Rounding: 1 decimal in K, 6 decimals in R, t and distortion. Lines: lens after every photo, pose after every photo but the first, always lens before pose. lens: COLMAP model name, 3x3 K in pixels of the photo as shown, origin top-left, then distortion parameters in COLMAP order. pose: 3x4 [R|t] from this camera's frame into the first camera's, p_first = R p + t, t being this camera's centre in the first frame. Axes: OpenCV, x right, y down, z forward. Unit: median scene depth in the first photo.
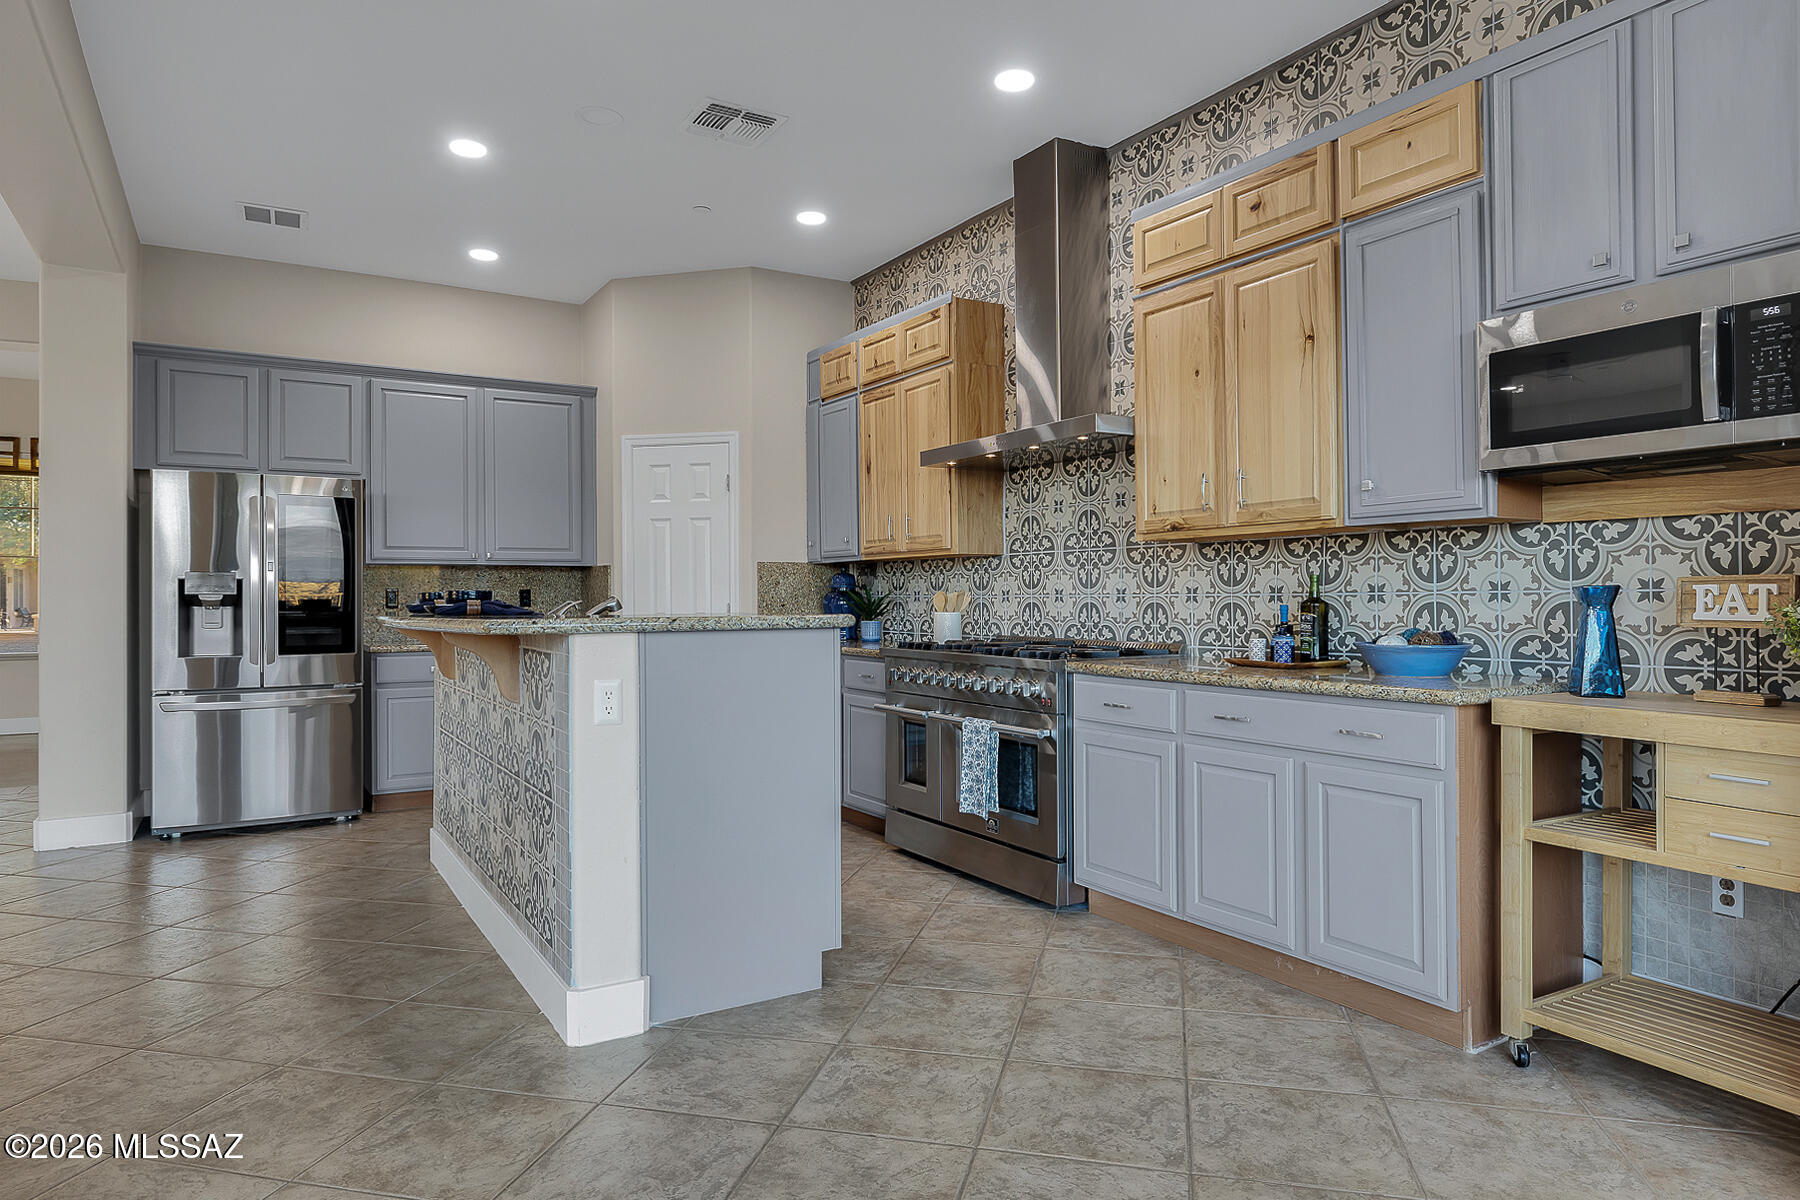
lens RADIAL K [[1046.7, 0, 868.8], [0, 1046.7, 580.7], [0, 0, 1]] dist [0.018219, -0.000531]
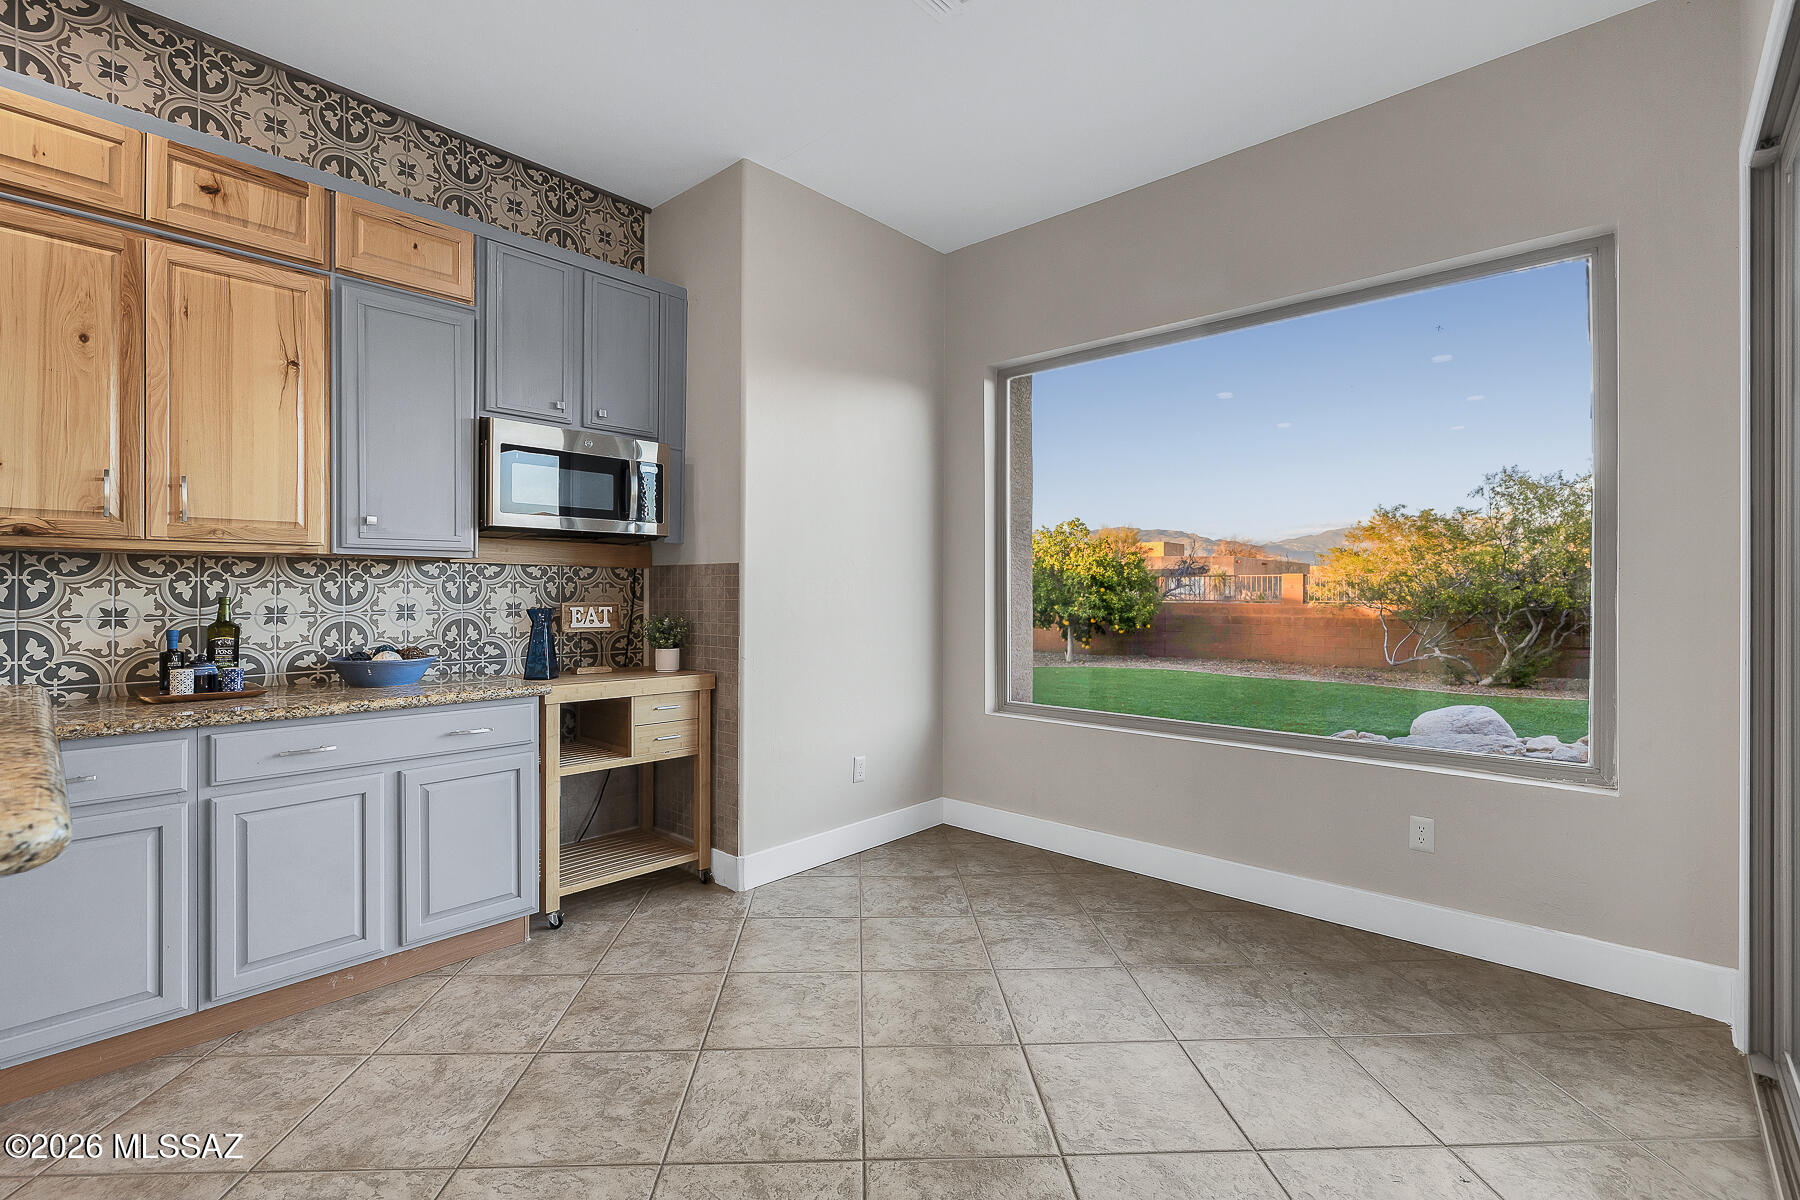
lens RADIAL K [[797.1, 0, 898.3], [0, 797.1, 577.1], [0, 0, 1]] dist [0.001030, 0.000343]
pose [[-0.275899, 0.019879, 0.960981, -0.484801], [-0.015984, 0.999553, -0.025265, -0.016745], [-0.961054, -0.022331, -0.275458, 0.664219]]
